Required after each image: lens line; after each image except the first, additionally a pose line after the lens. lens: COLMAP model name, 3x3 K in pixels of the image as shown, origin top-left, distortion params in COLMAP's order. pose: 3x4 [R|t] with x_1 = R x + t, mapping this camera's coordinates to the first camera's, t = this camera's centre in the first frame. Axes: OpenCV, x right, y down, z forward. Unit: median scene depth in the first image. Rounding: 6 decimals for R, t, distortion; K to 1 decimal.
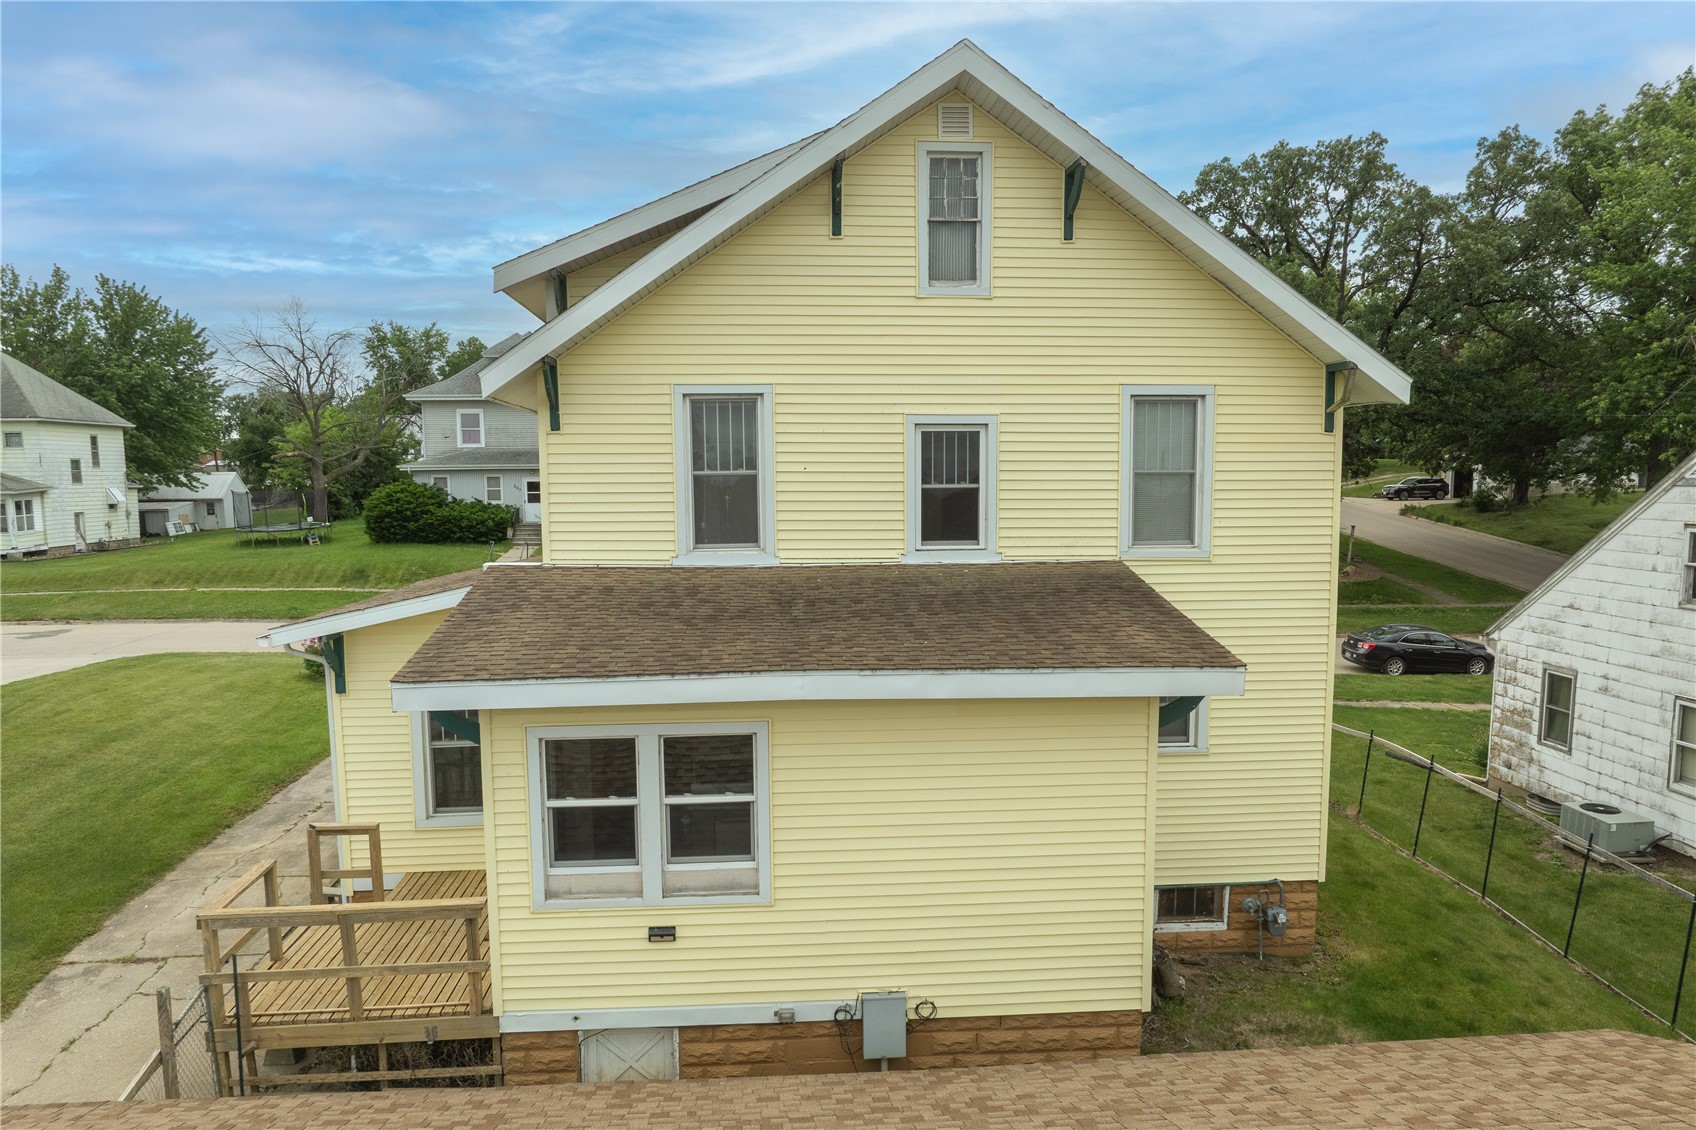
lens RADIAL K [[1184.6, 0, 847.6], [0, 1184.6, 627.6], [0, 0, 1]] dist [-0.041020, 0.001271]
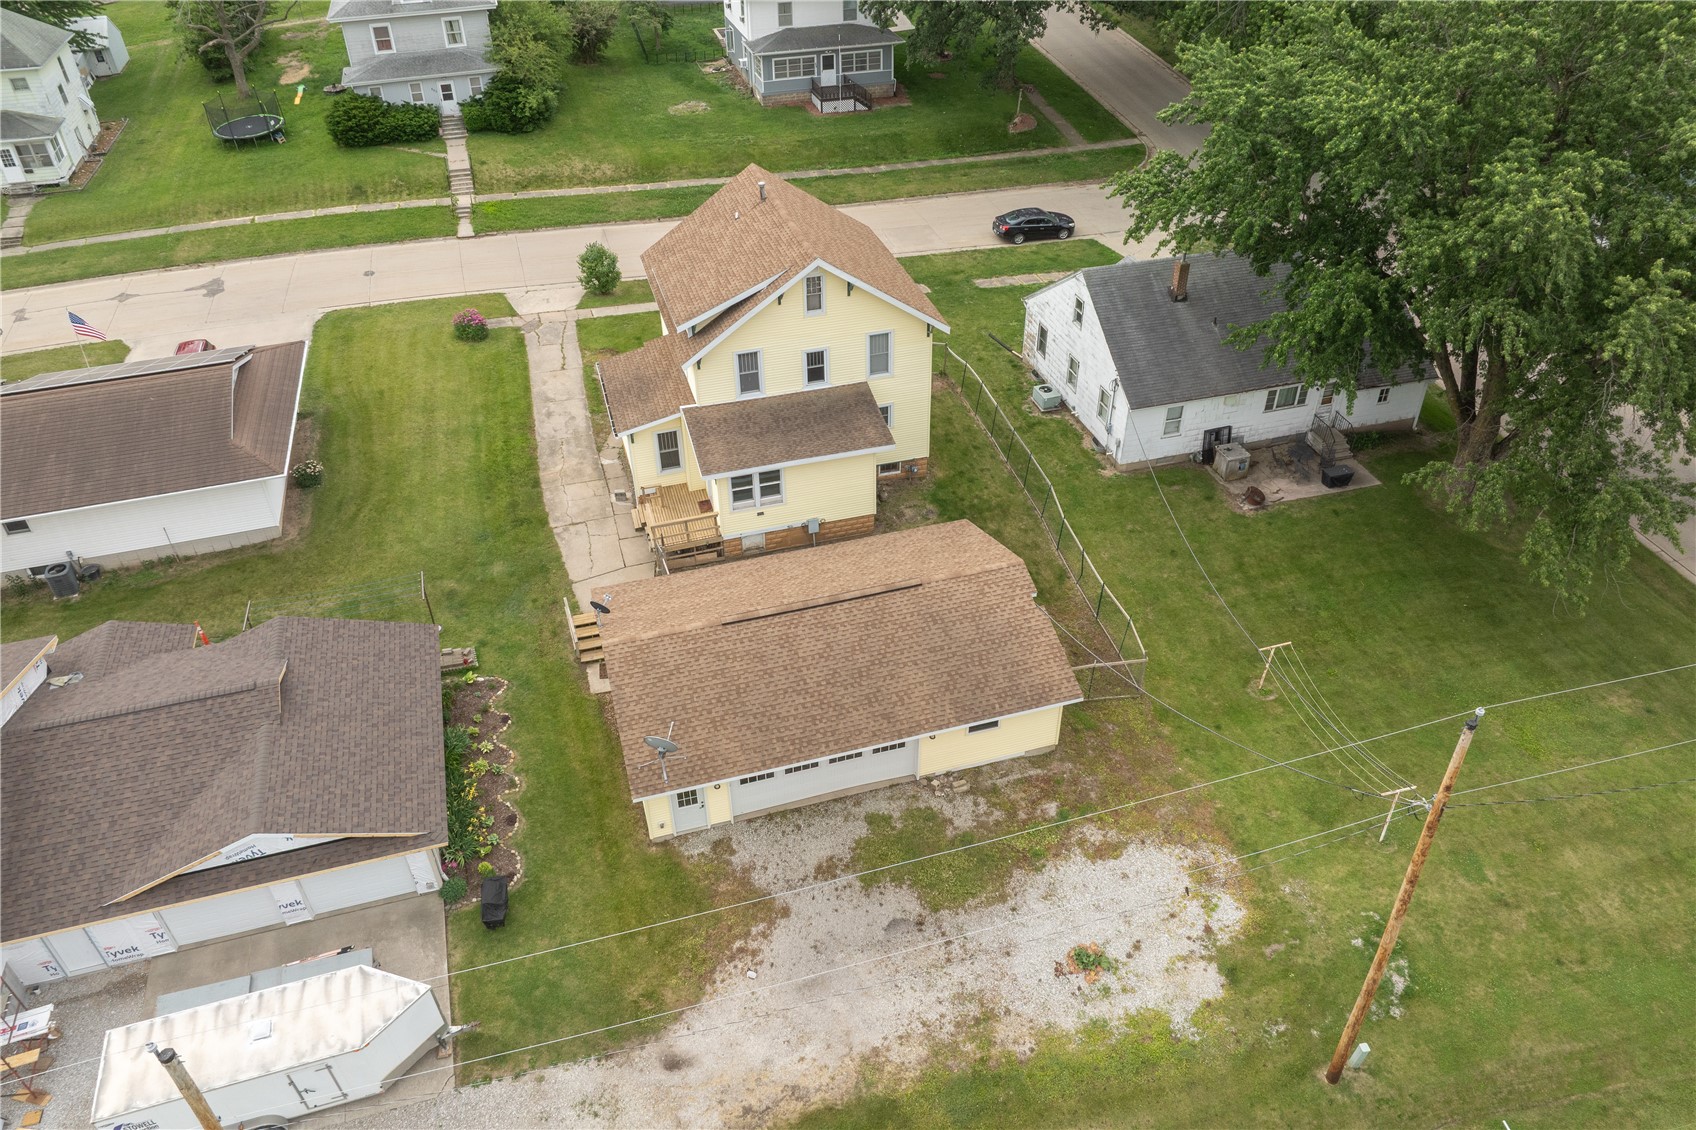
lens RADIAL K [[1197.7, 0, 848.0], [0, 1197.7, 565.0], [0, 0, 1]] dist [-0.118928, -0.000603]
pose [[0.978346, -0.129098, 0.161780, -0.435428], [0.030028, 0.861896, 0.506195, -1.327690], [-0.204786, -0.490376, 0.847109, -2.113895]]
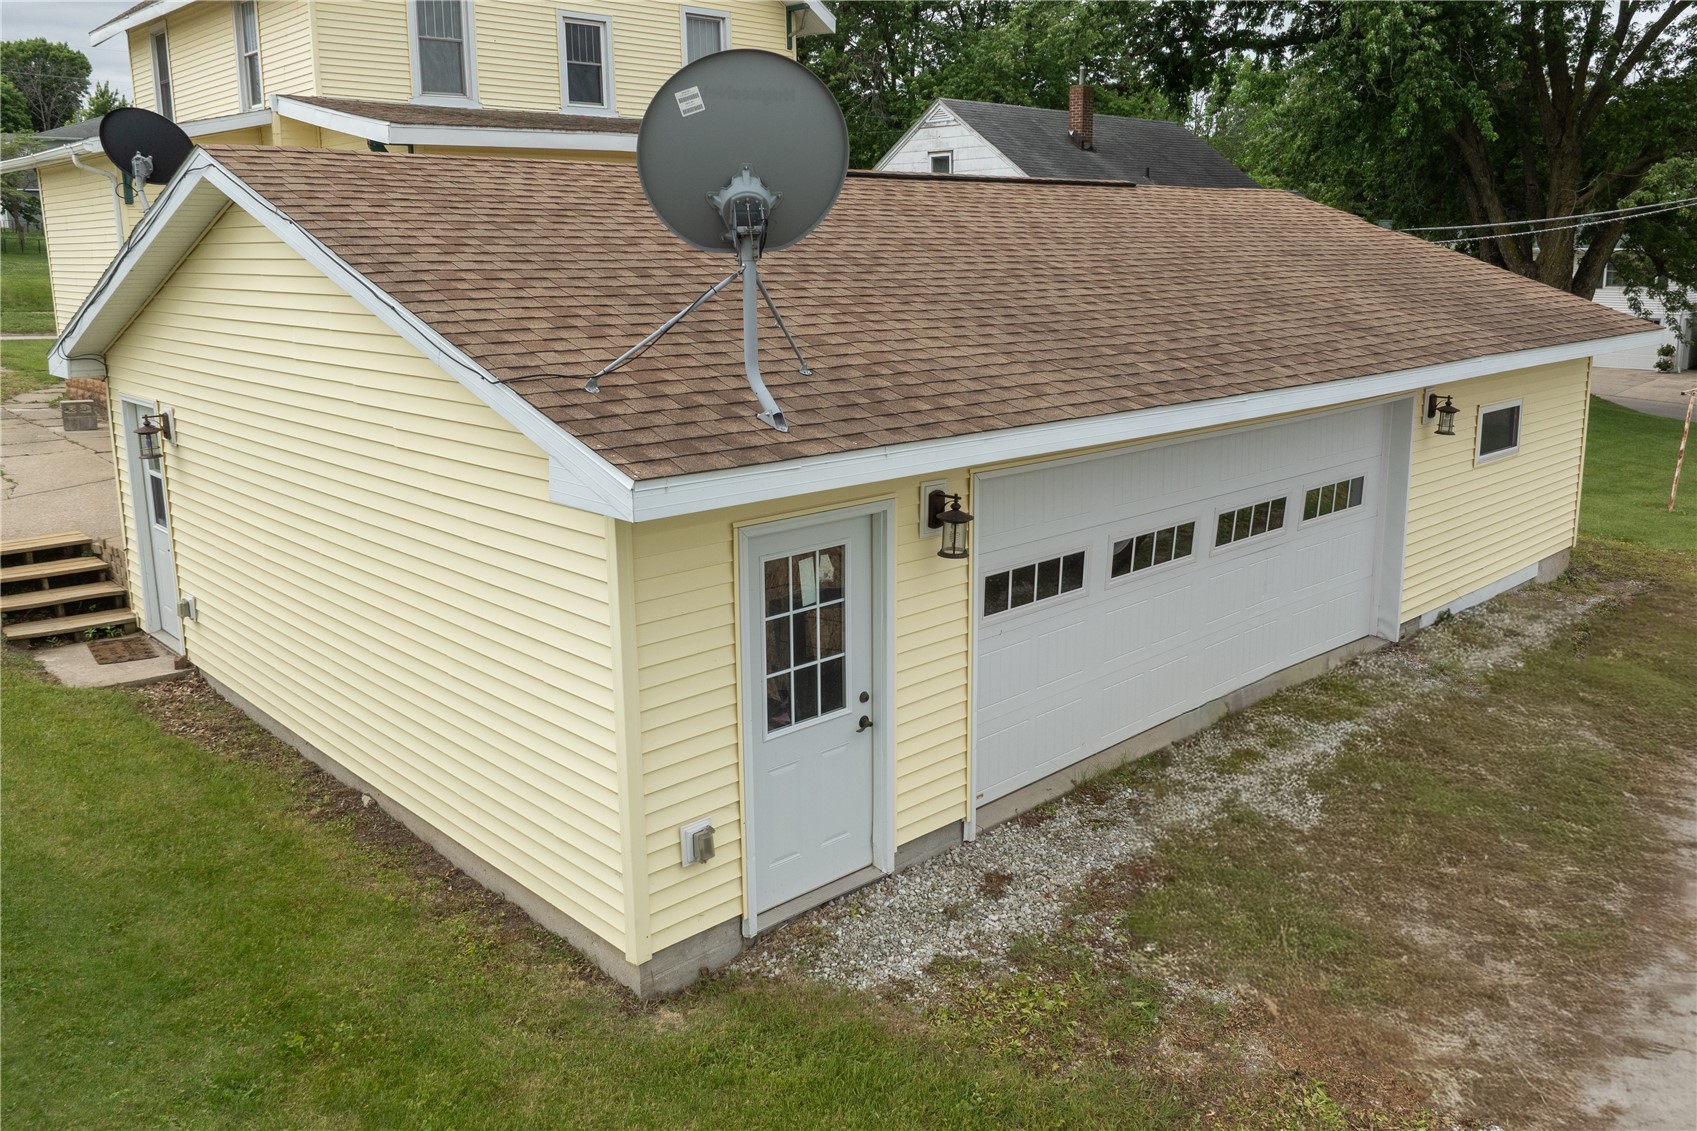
lens RADIAL K [[1307.5, 0, 848.5], [0, 1307.5, 565.5], [0, 0, 1]] dist [-0.045911, 0.000894]
pose [[0.781743, -0.140828, 0.607491, -0.728924], [0.077473, 0.988552, 0.129471, 0.317431], [-0.618770, -0.054149, 0.783704, -0.507677]]
